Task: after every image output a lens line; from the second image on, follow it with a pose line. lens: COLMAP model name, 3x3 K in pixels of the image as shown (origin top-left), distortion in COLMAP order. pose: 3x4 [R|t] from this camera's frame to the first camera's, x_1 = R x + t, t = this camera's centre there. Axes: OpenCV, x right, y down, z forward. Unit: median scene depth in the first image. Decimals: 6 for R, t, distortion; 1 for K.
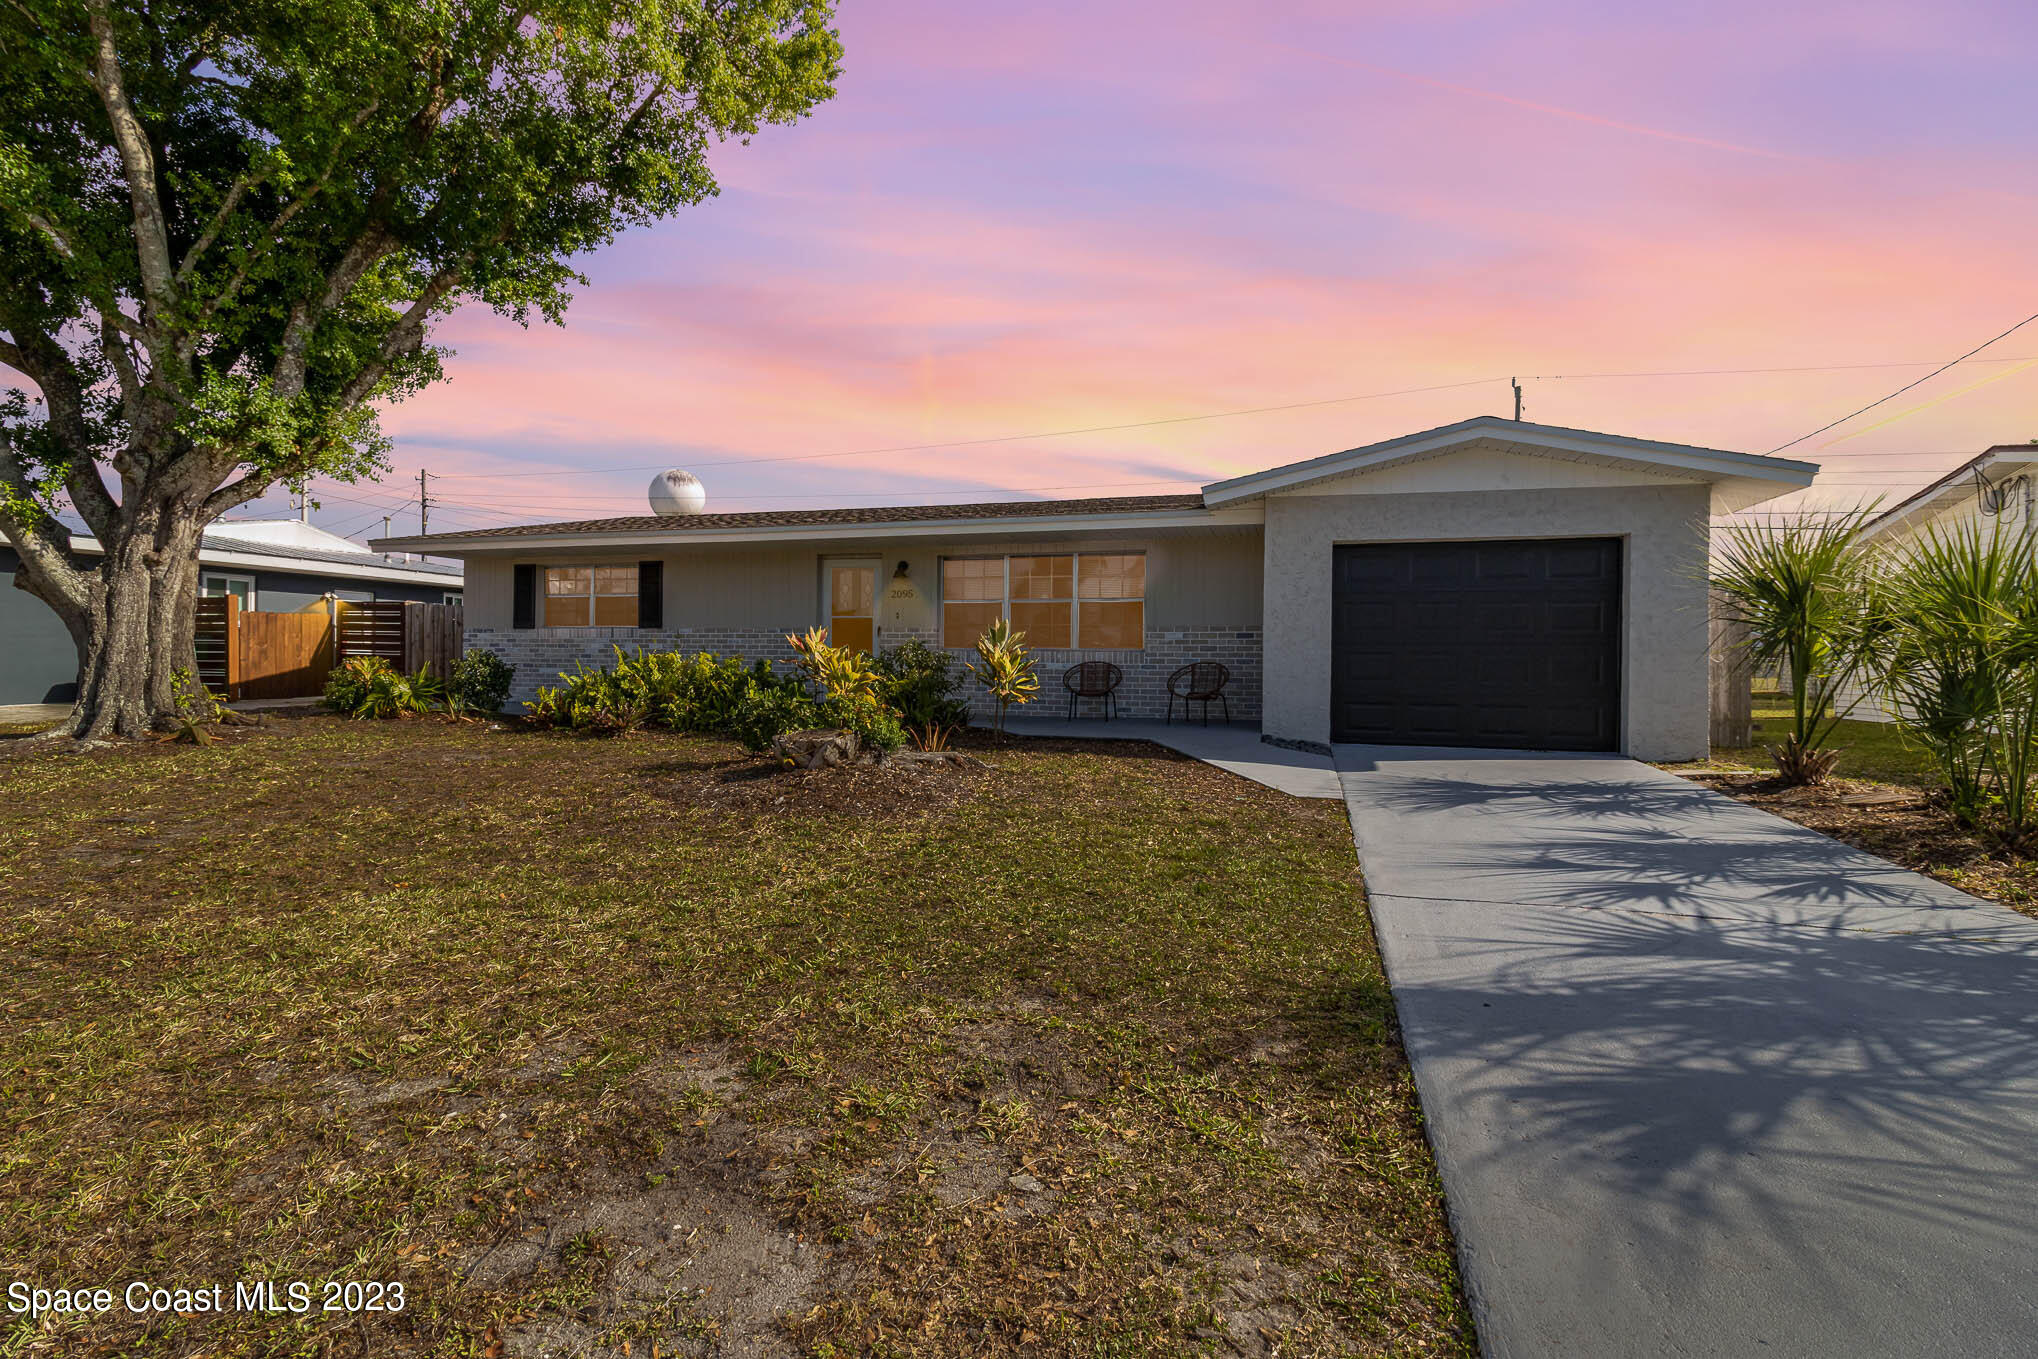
lens RADIAL K [[976.6, 0, 1025.7], [0, 976.6, 679.2], [0, 0, 1]] dist [0.001380, 0.000074]
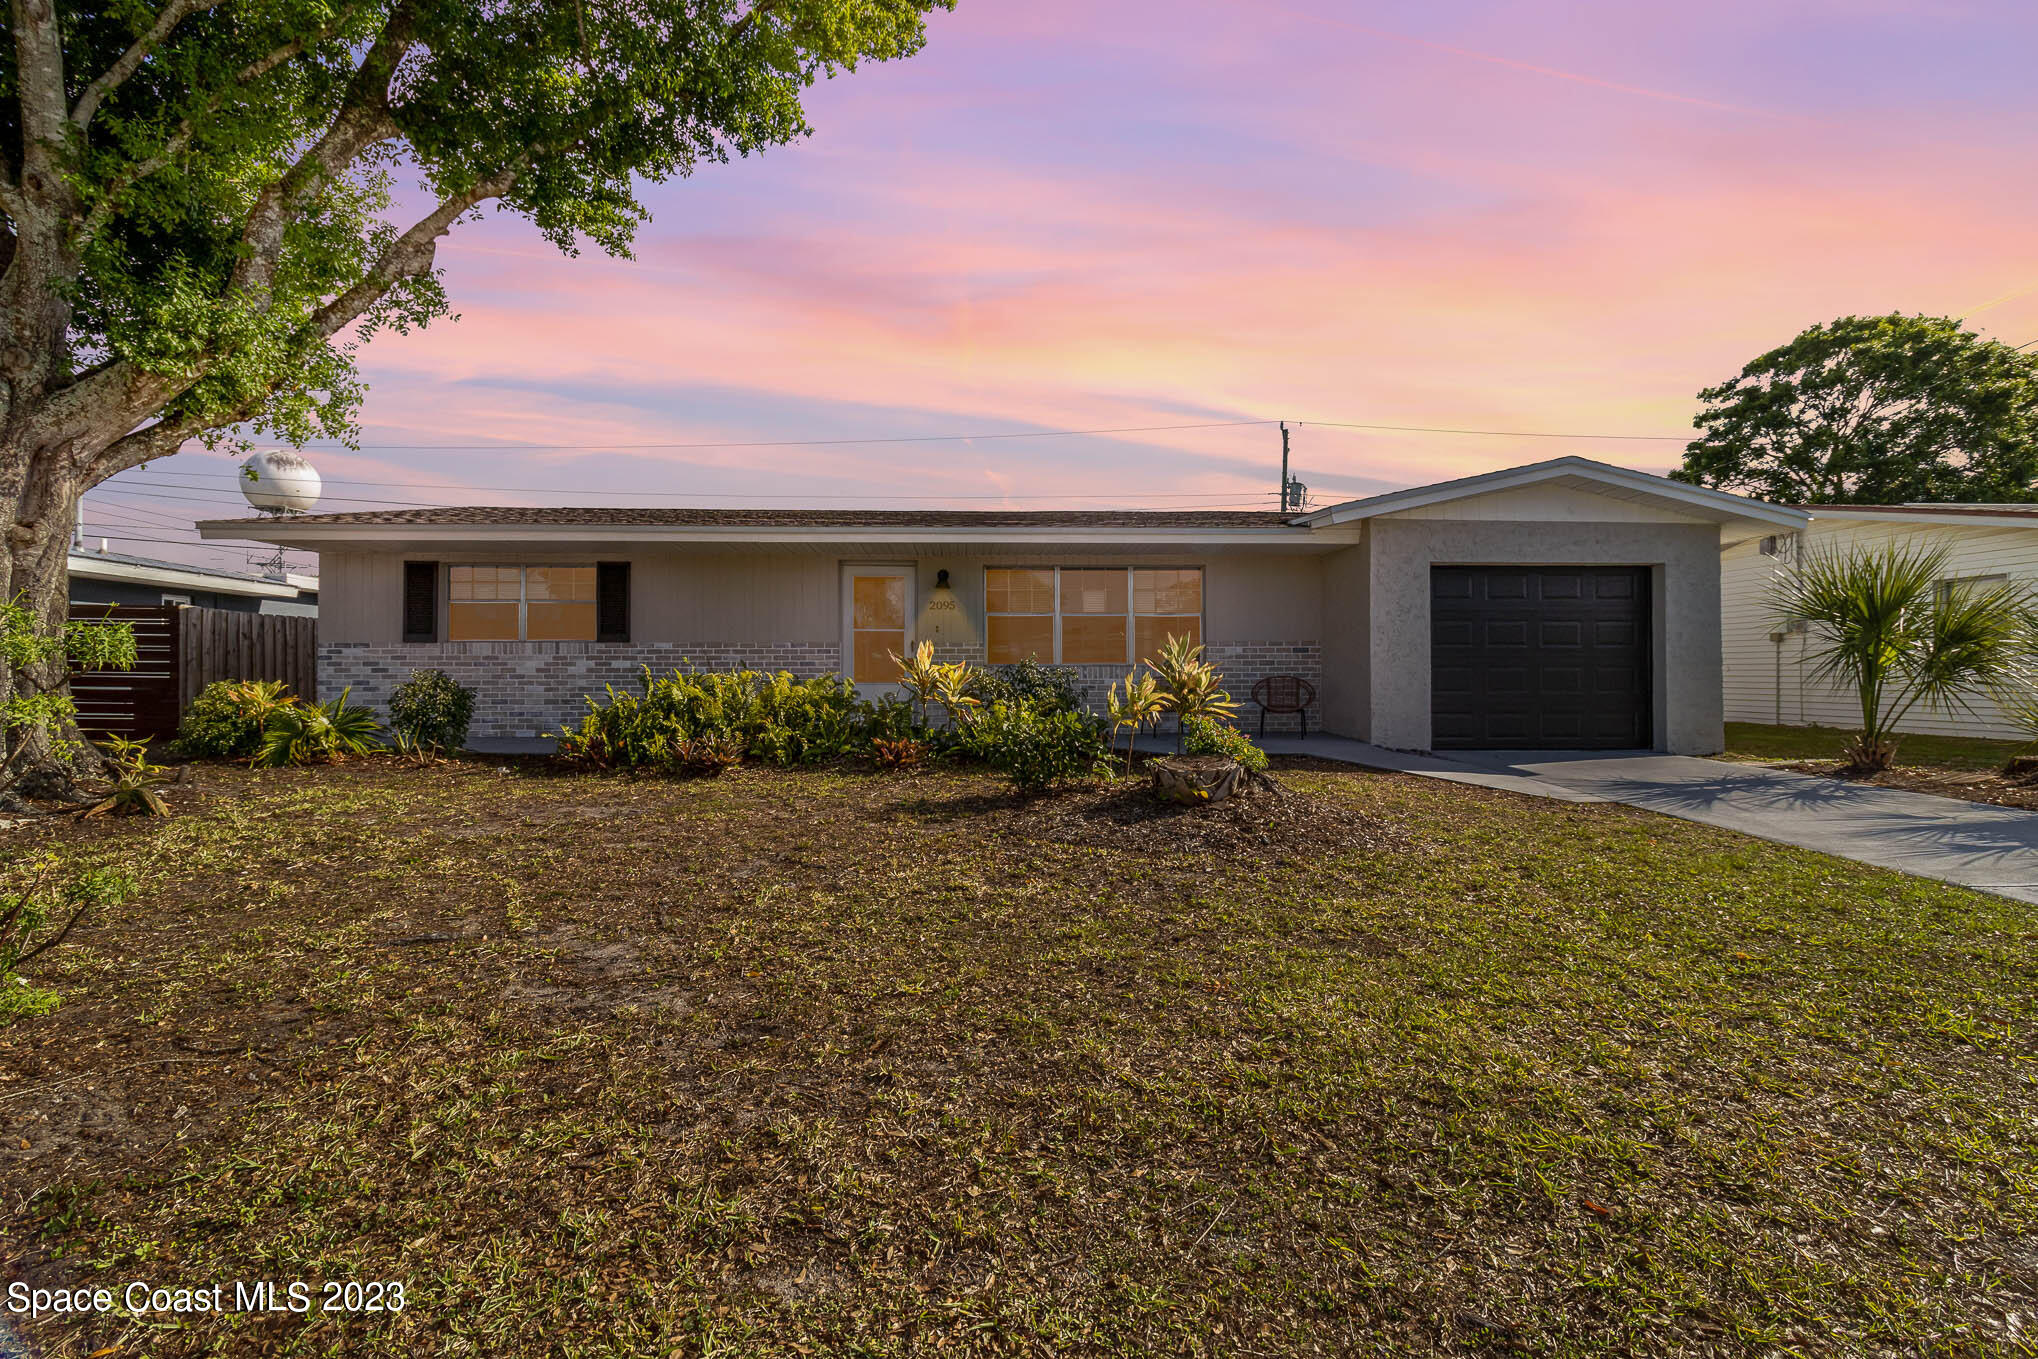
lens RADIAL K [[962.4, 0, 1017.4], [0, 962.4, 680.6], [0, 0, 1]] dist [-0.000354, 0.000122]
pose [[0.941678, -0.012342, 0.336289, -0.591734], [0.016345, 0.999825, -0.009076, -0.011566], [-0.336118, 0.014043, 0.941715, 0.200630]]
